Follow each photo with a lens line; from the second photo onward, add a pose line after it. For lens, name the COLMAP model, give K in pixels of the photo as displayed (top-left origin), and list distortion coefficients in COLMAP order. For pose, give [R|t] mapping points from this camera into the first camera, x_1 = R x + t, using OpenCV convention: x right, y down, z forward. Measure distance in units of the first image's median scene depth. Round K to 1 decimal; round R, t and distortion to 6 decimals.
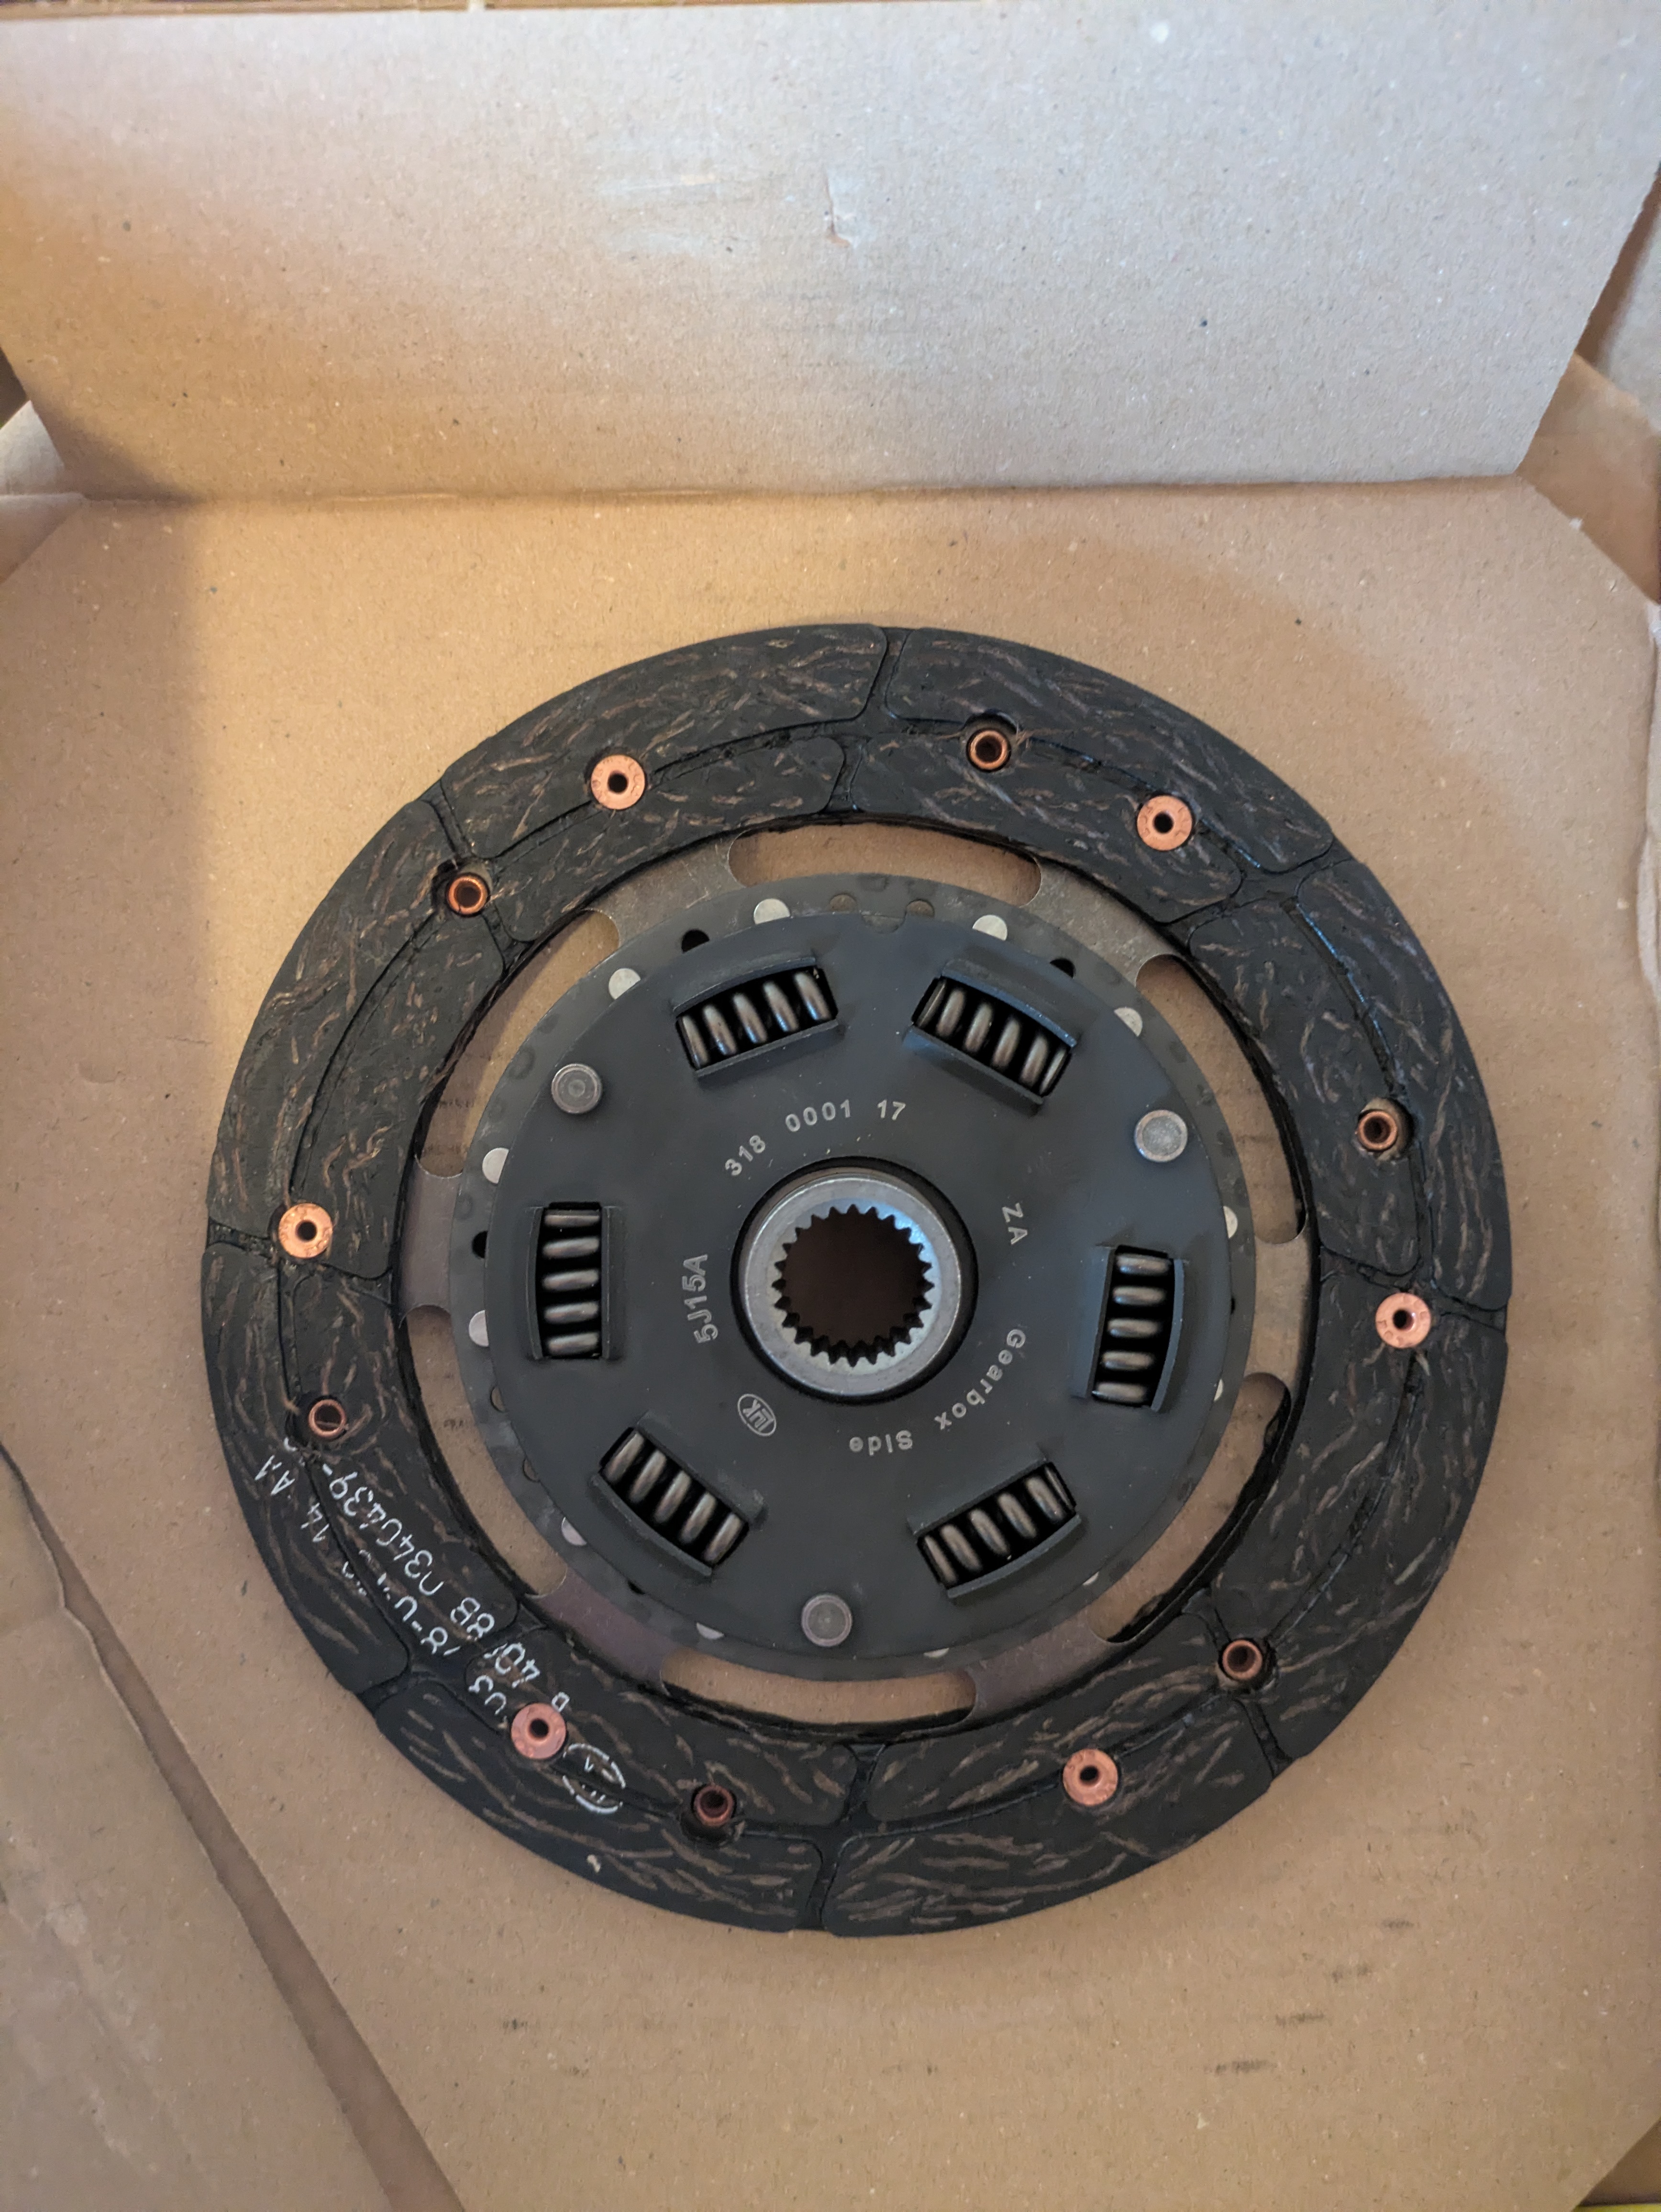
lens RADIAL K [[1611.2, 0, 830.5], [0, 1611.2, 1106.0], [0, 0, 1]] dist [0.017698, -0.028714]
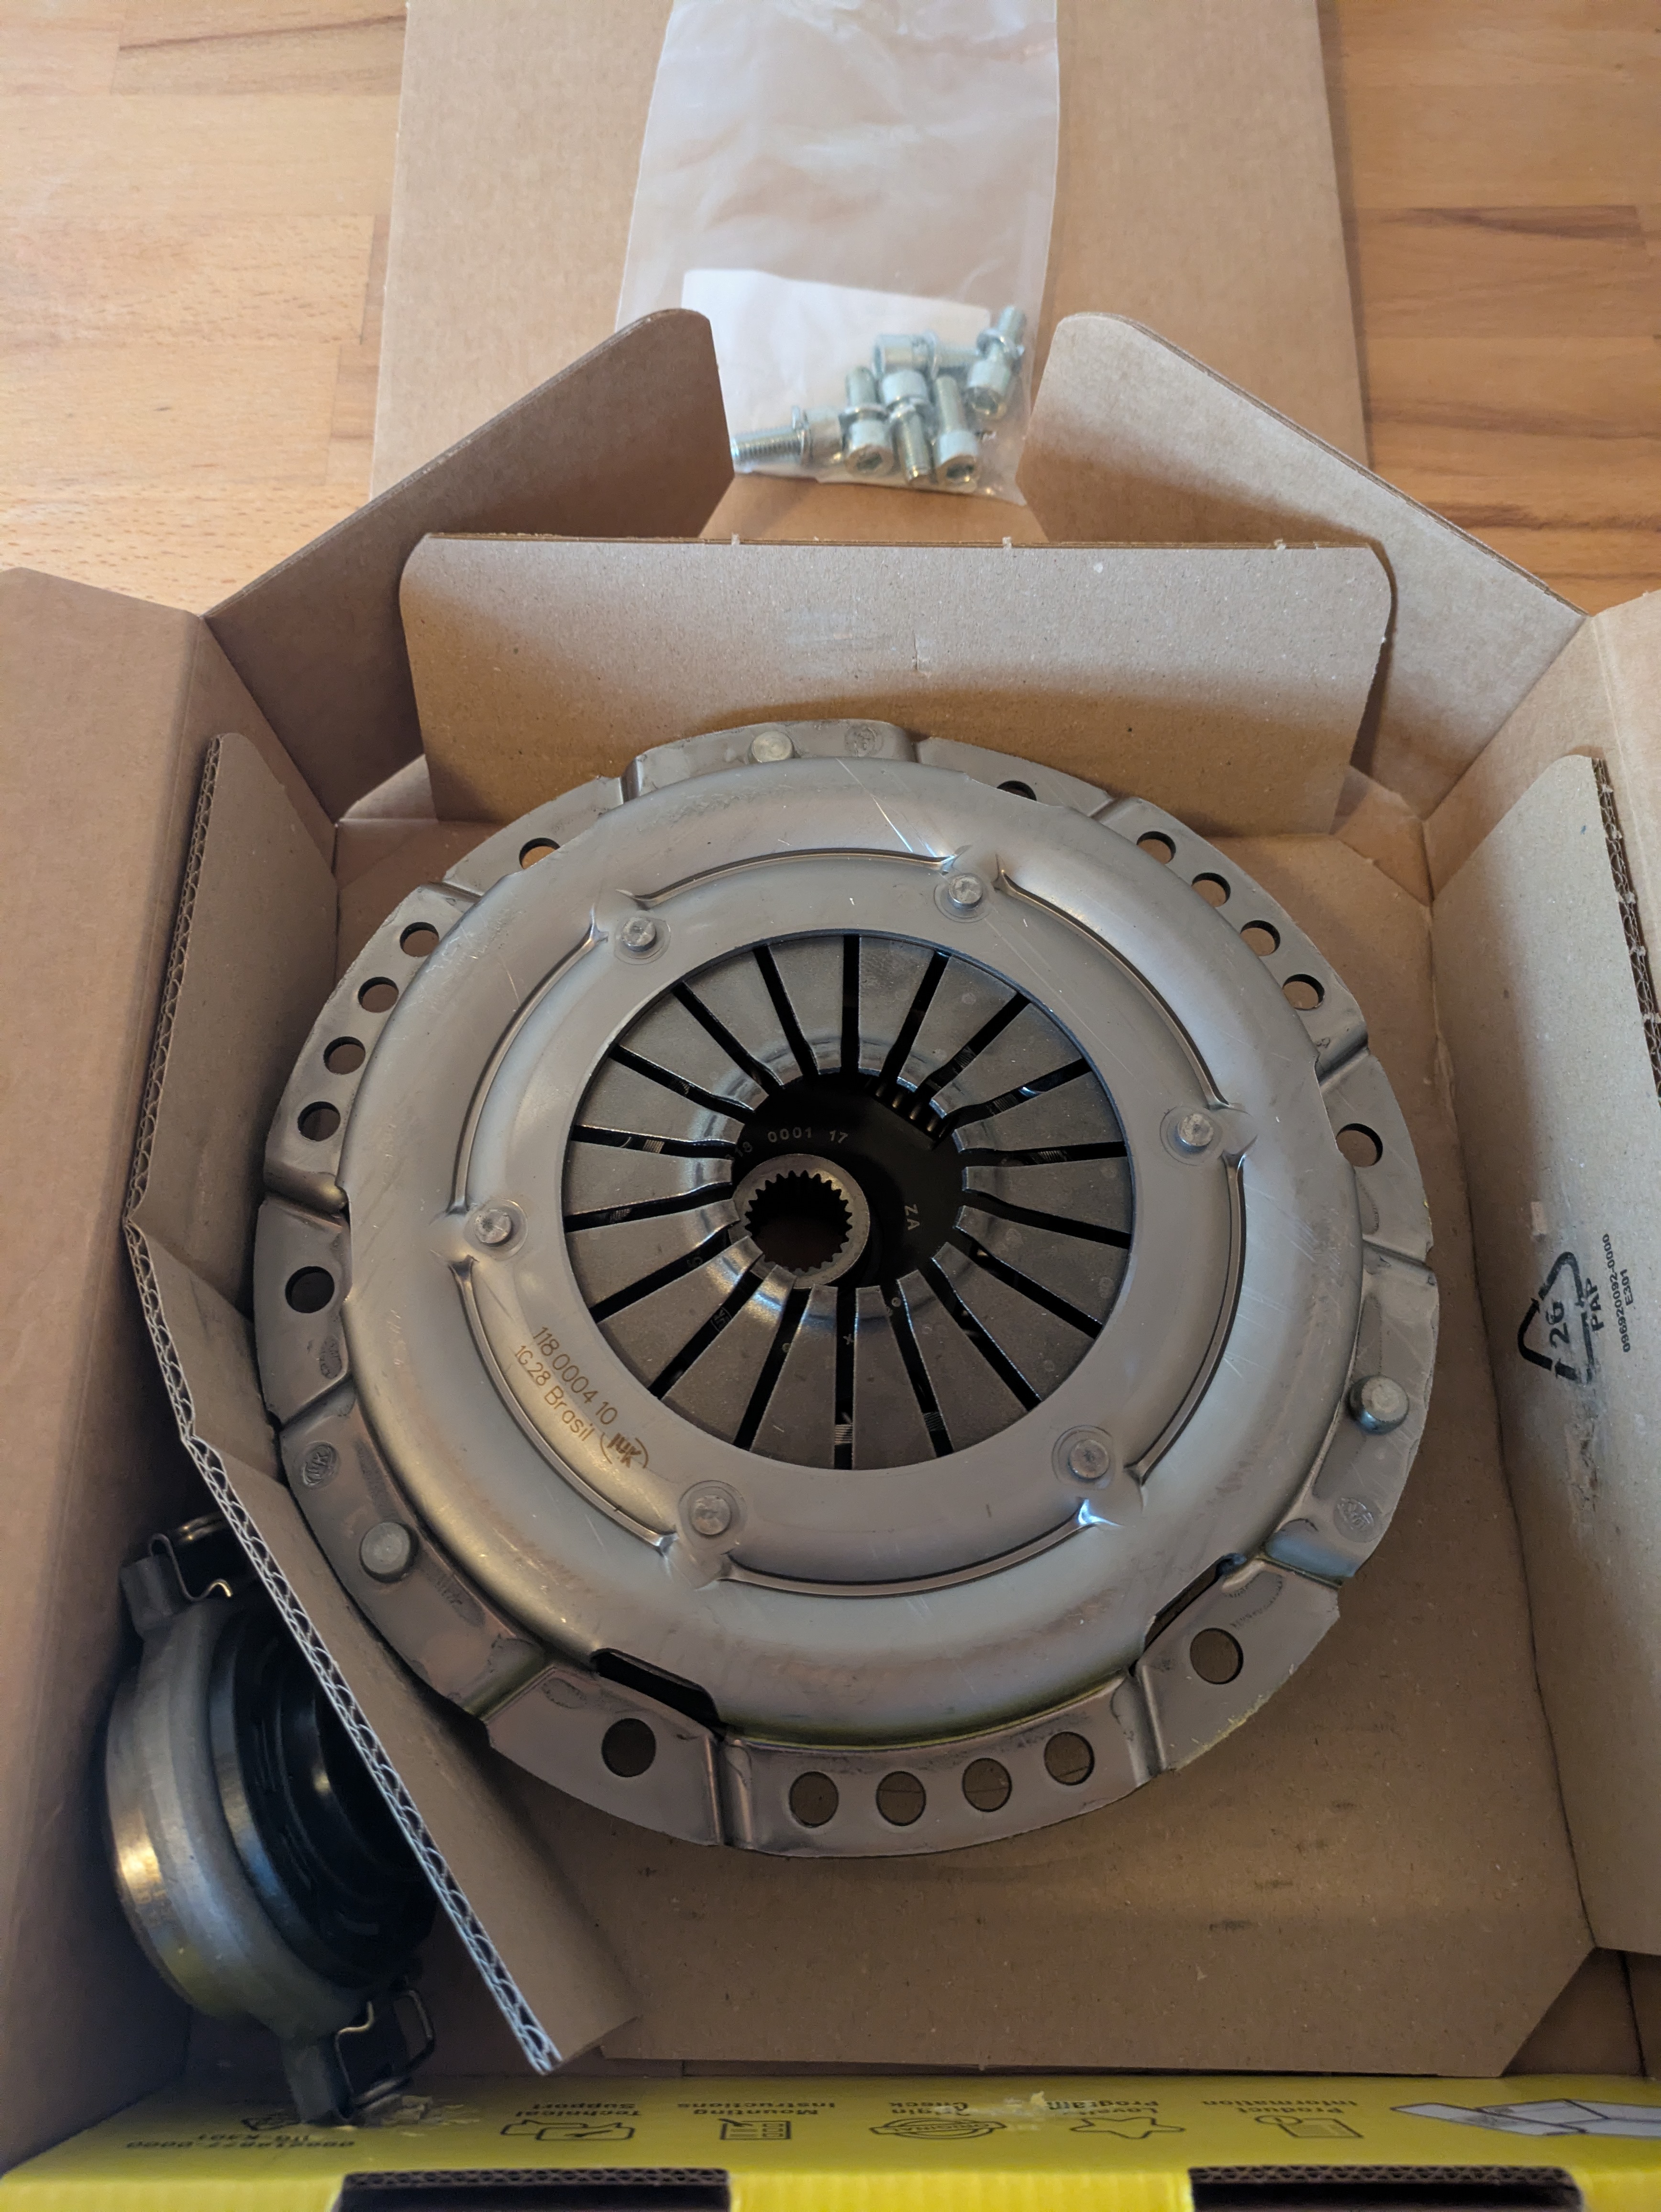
lens RADIAL K [[1611.2, 0, 830.5], [0, 1611.2, 1106.0], [0, 0, 1]] dist [0.017698, -0.028714]
pose [[0.999527, 0.028588, 0.011322, -0.084859], [-0.022215, 0.925993, -0.376886, 0.485639], [-0.021259, 0.376457, 0.926190, -0.382255]]
